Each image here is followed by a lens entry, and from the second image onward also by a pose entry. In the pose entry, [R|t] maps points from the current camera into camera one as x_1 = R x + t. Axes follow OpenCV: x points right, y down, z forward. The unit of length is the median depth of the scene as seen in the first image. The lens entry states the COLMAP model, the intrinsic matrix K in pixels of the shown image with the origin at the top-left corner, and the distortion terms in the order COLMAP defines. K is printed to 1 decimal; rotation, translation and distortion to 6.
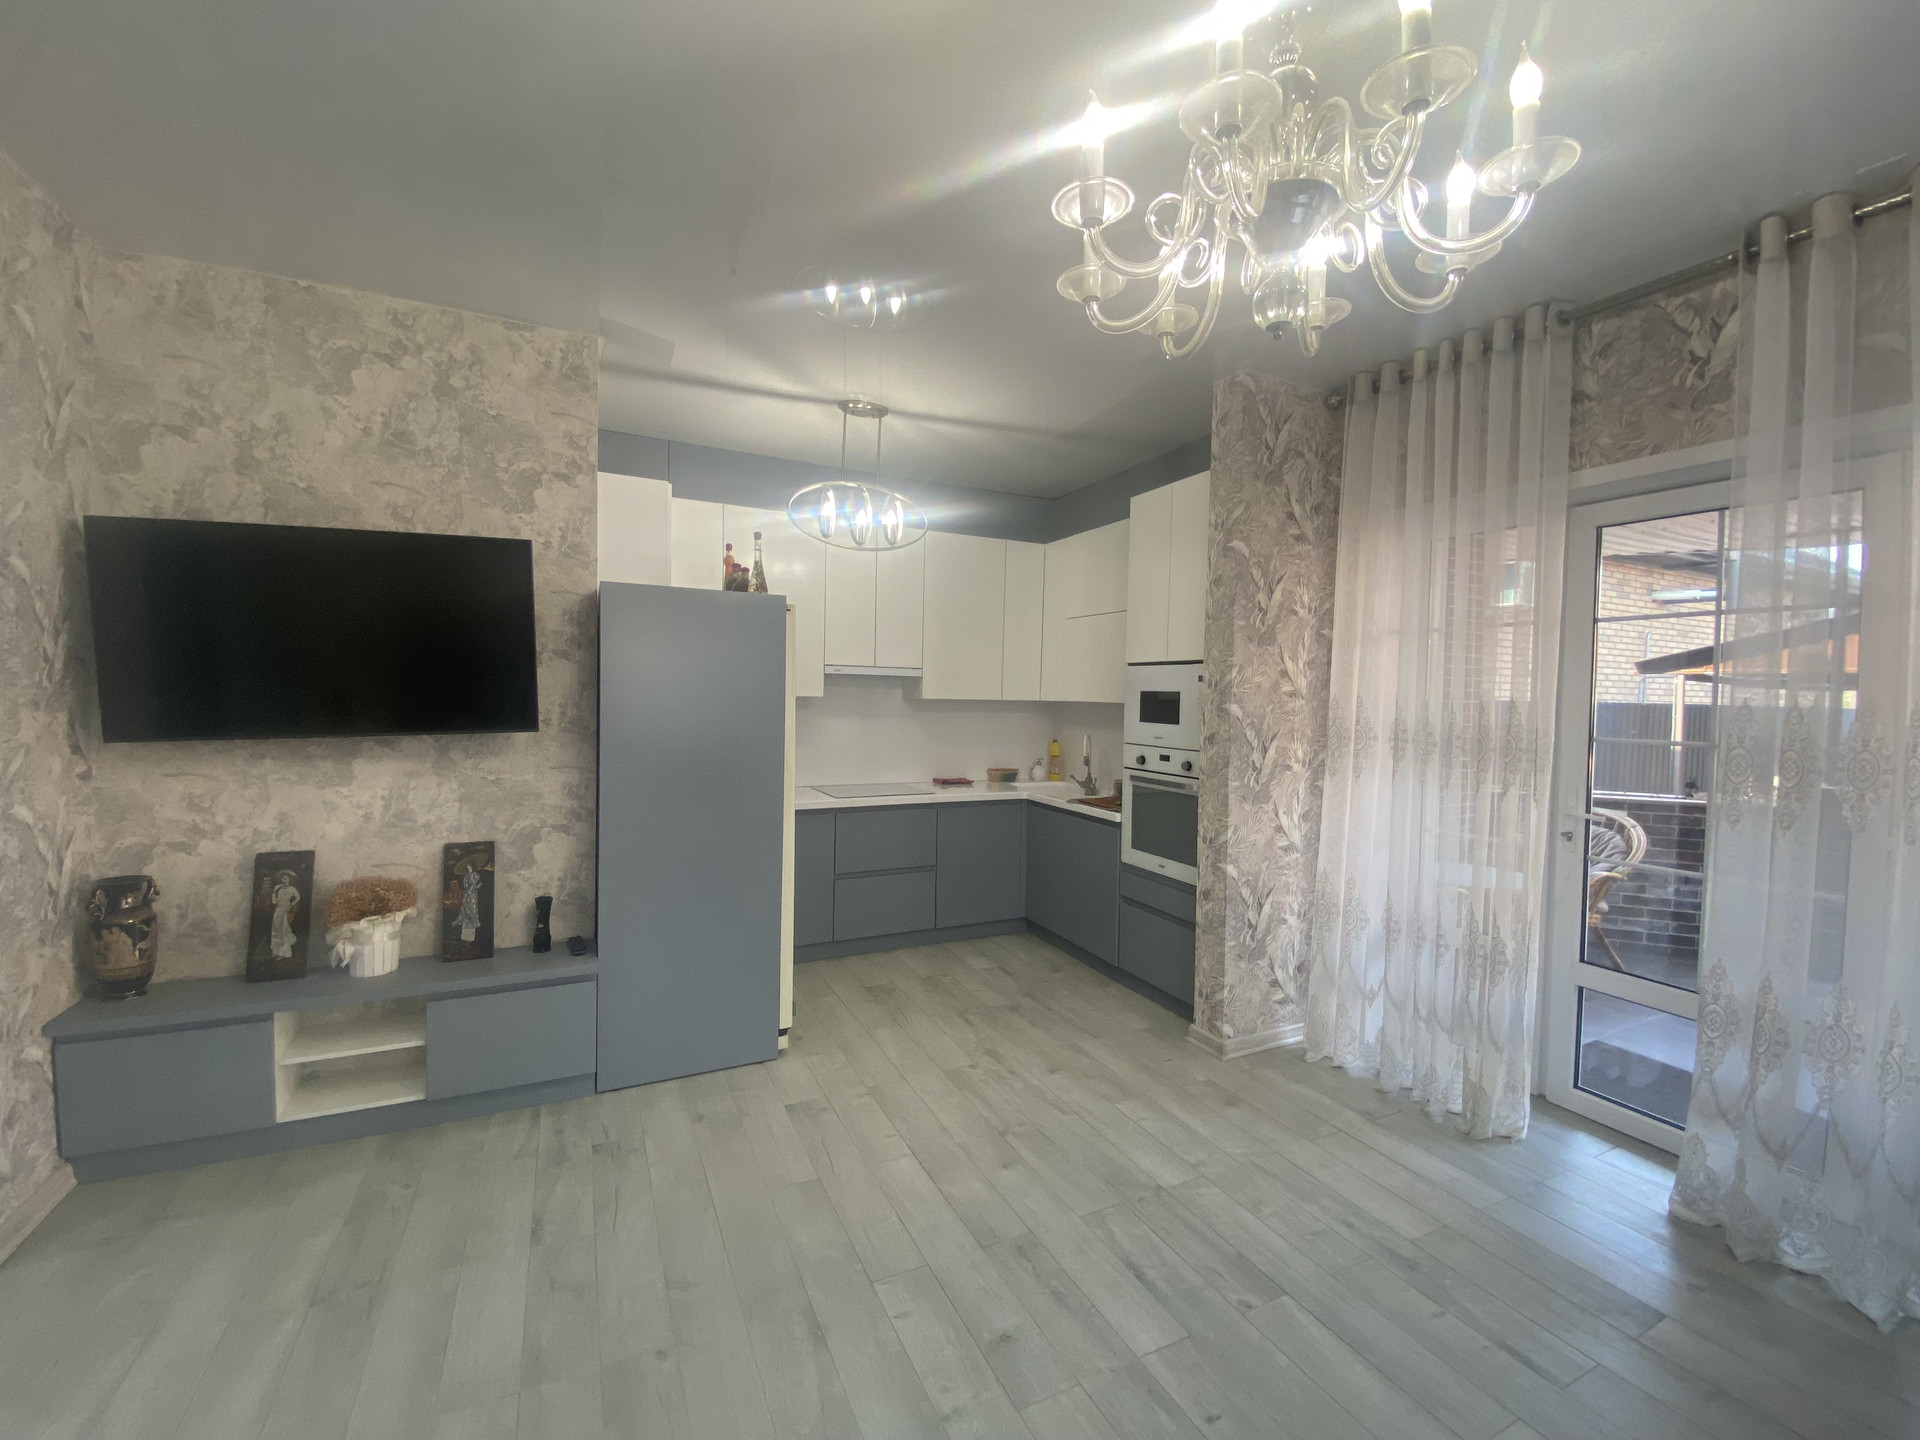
lens RADIAL K [[775.7, 0, 949.0], [0, 775.7, 718.9], [0, 0, 1]] dist [0.025697, -0.023782]
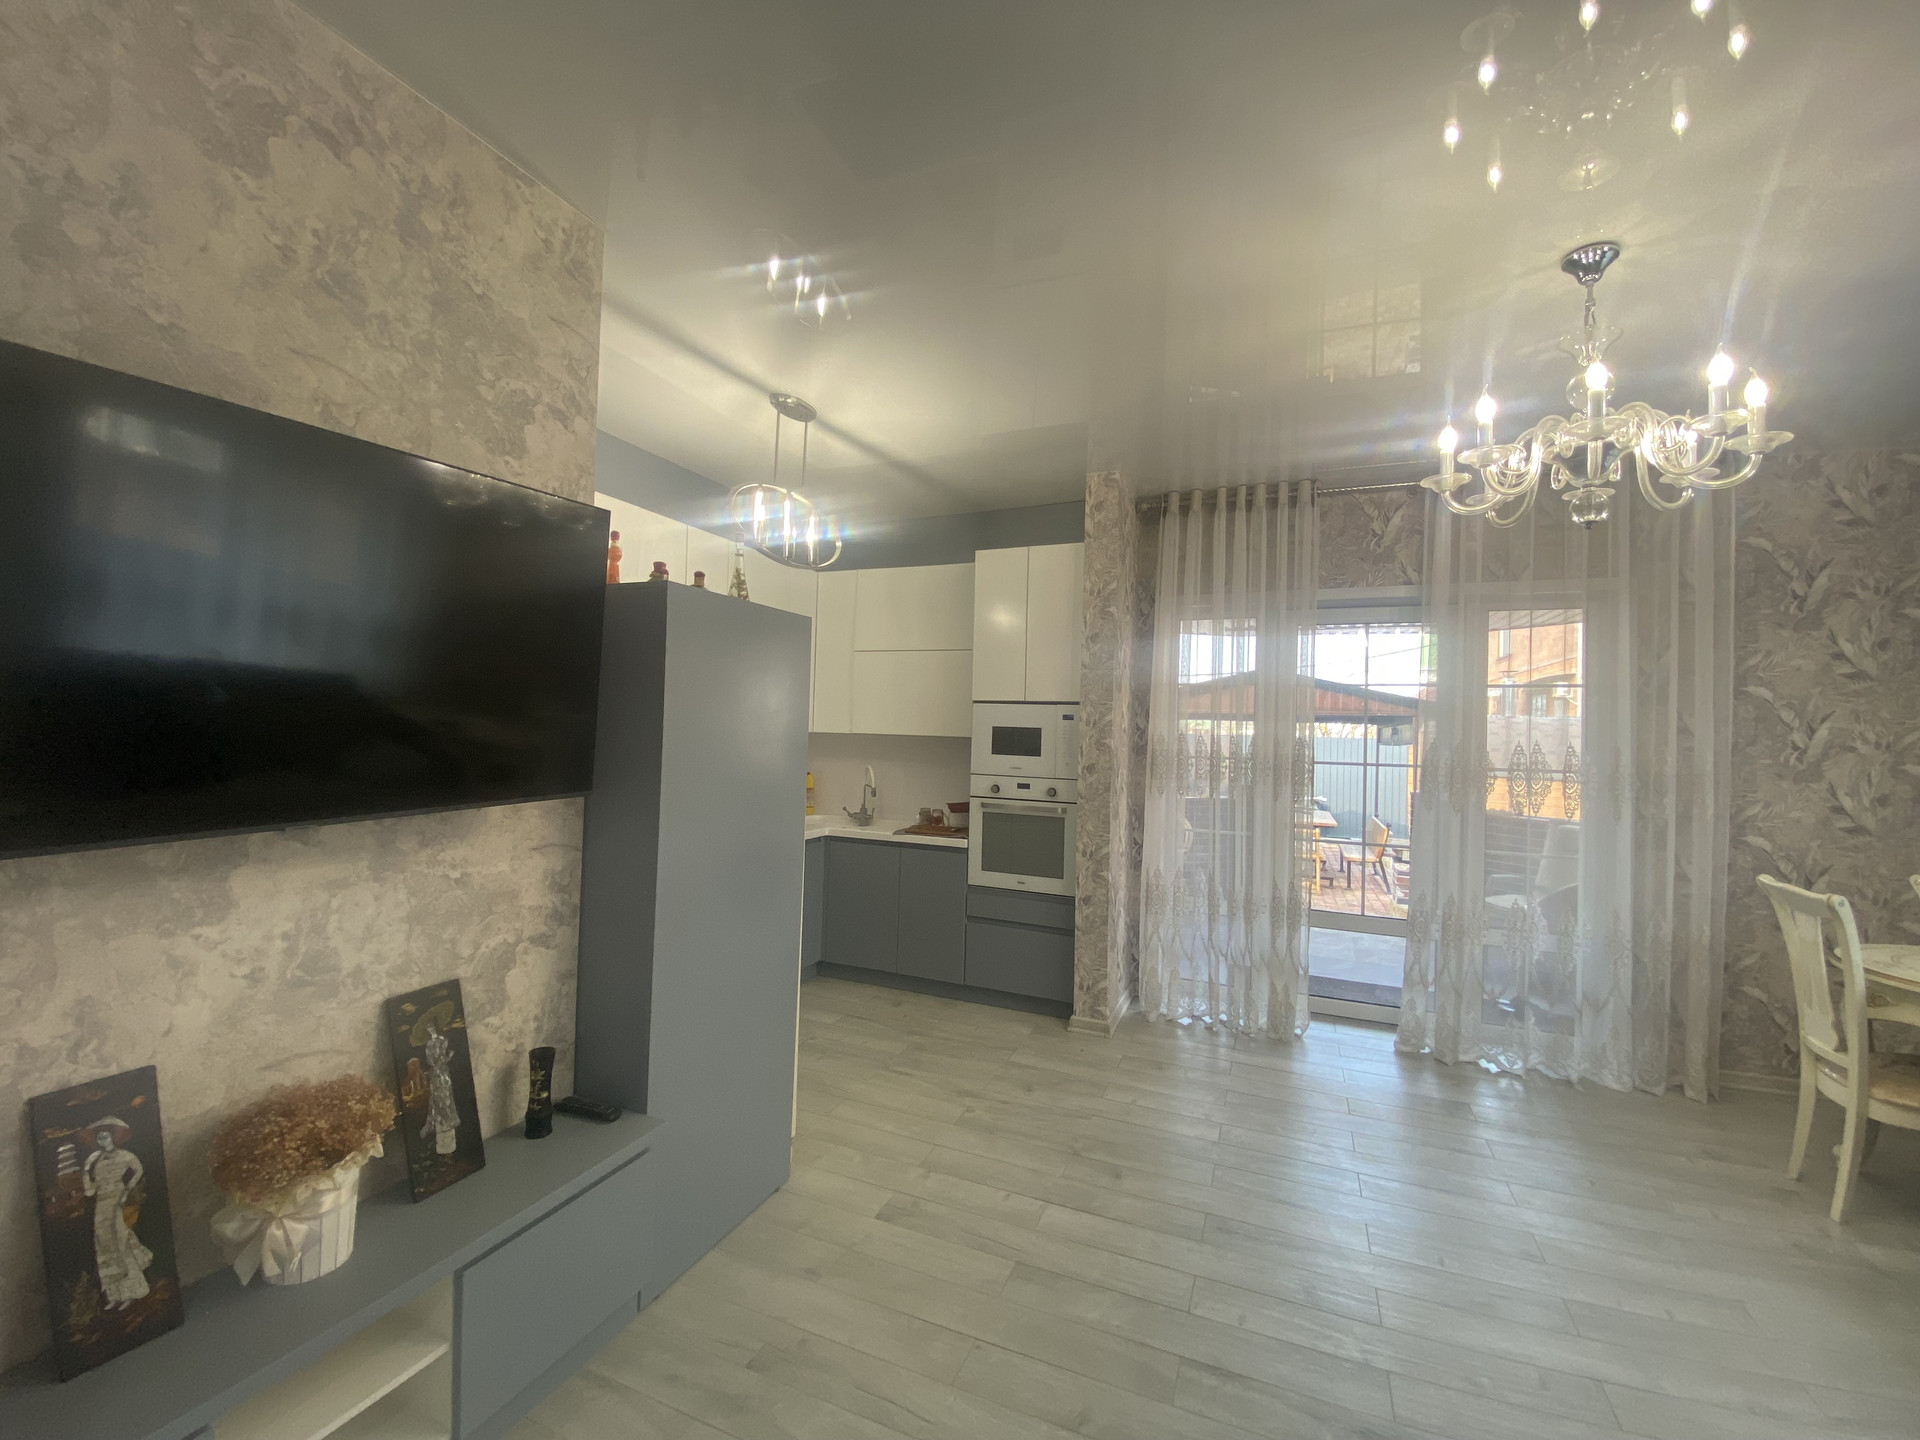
lens RADIAL K [[768.9, 0, 957.8], [0, 768.9, 716.7], [0, 0, 1]] dist [0.025806, -0.022597]
pose [[0.754939, 0.009974, 0.655719, -0.686489], [0.010375, 0.999578, -0.027149, -0.027481], [-0.655713, 0.027299, 0.754517, 0.281527]]
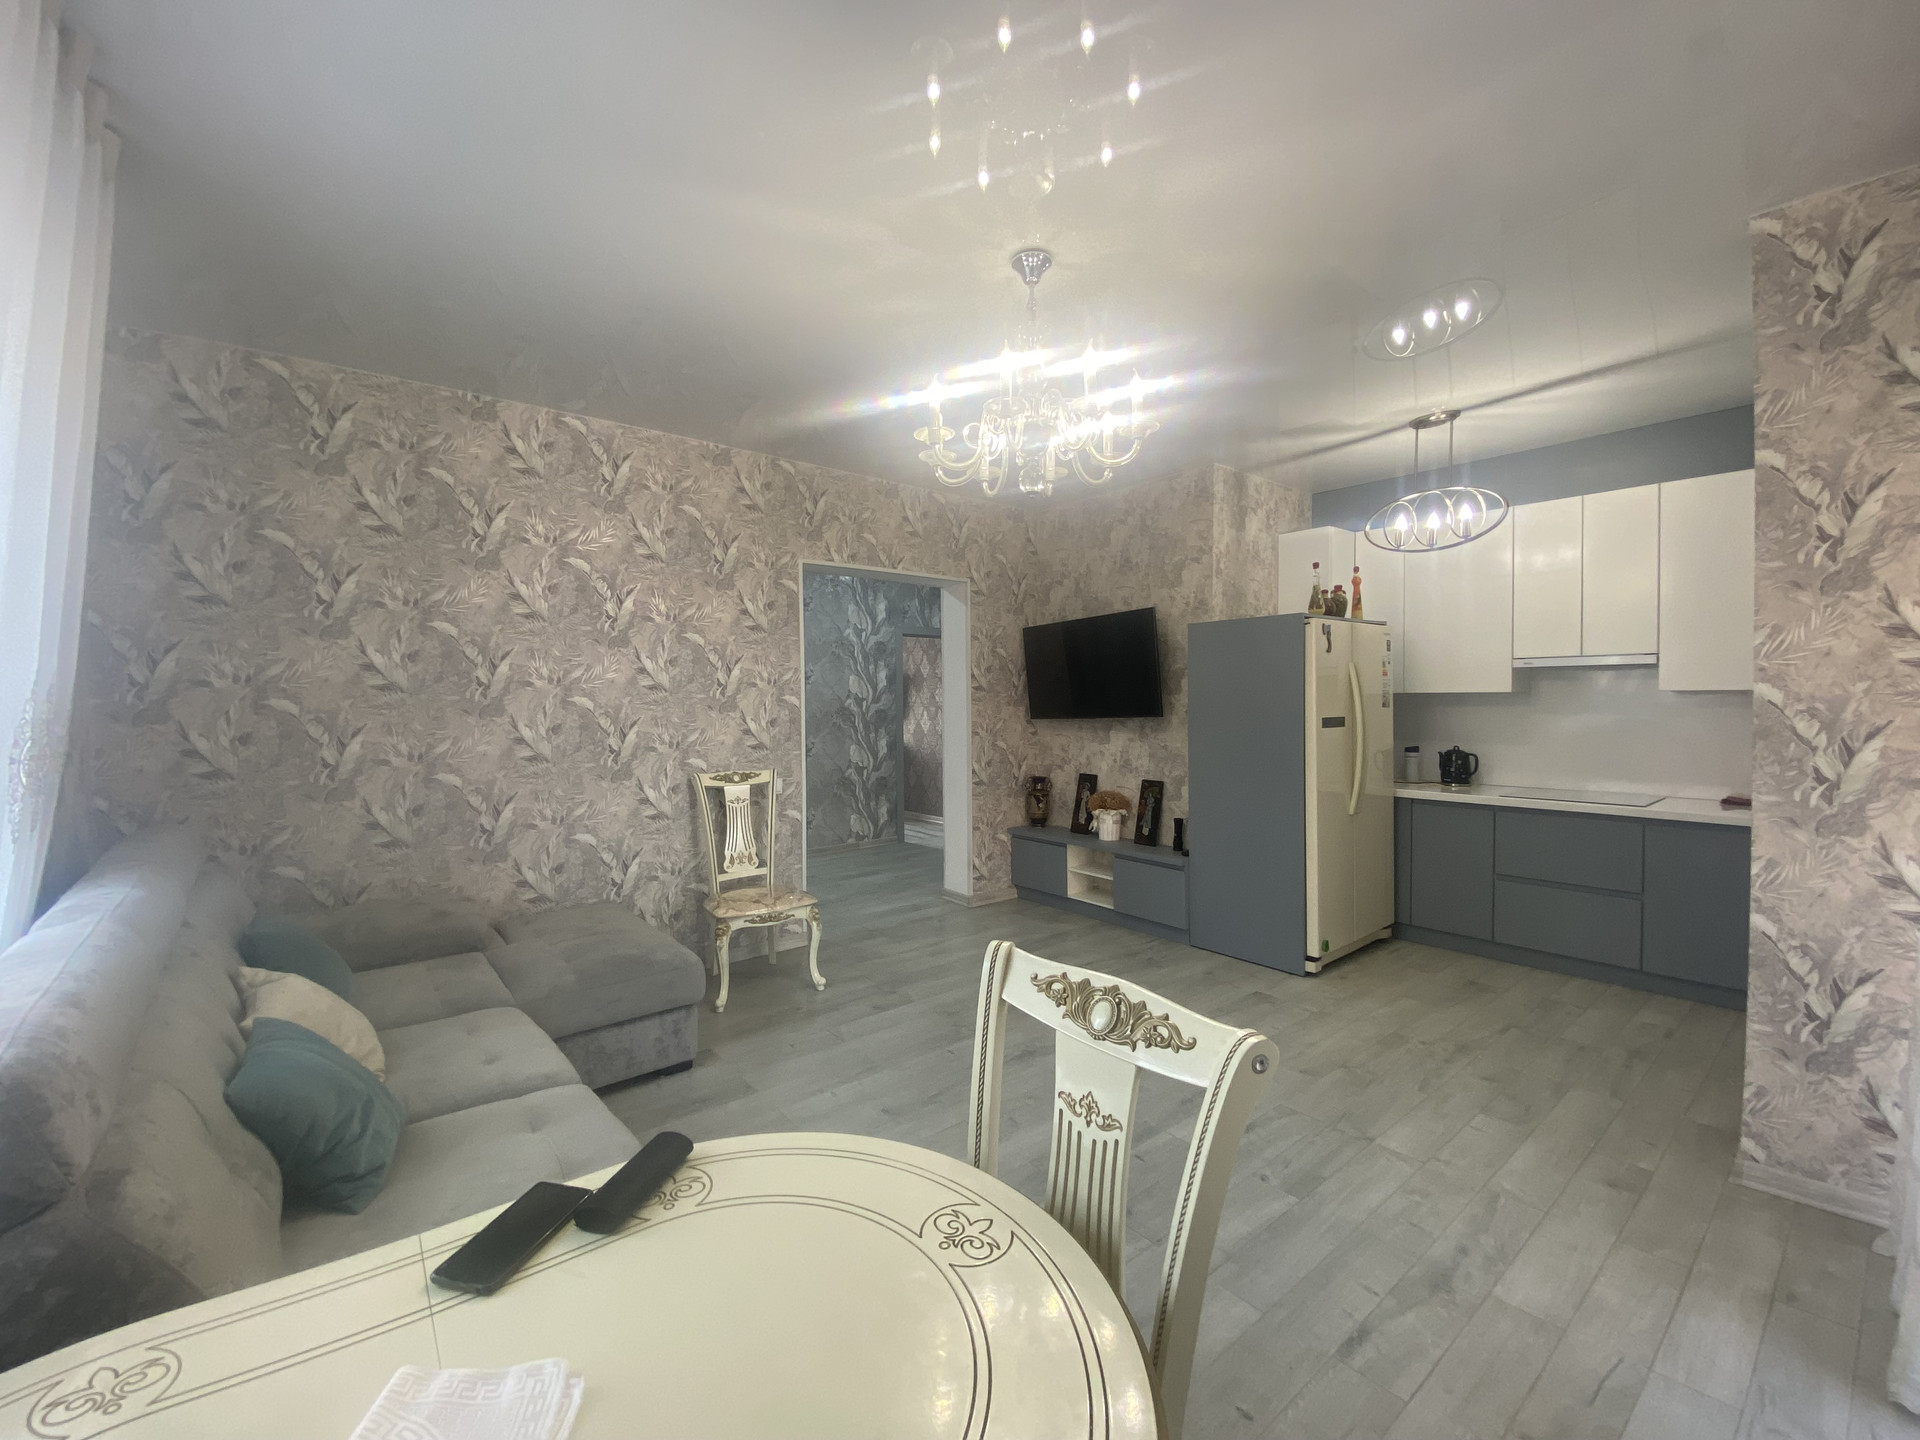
lens RADIAL K [[787.0, 0, 948.6], [0, 787.0, 719.5], [0, 0, 1]] dist [0.011409, -0.016288]
pose [[0.216729, 0.000655, -0.976232, 1.005257], [-0.020045, 0.999792, -0.003780, 0.036366], [0.976026, 0.020388, 0.216697, 0.162416]]
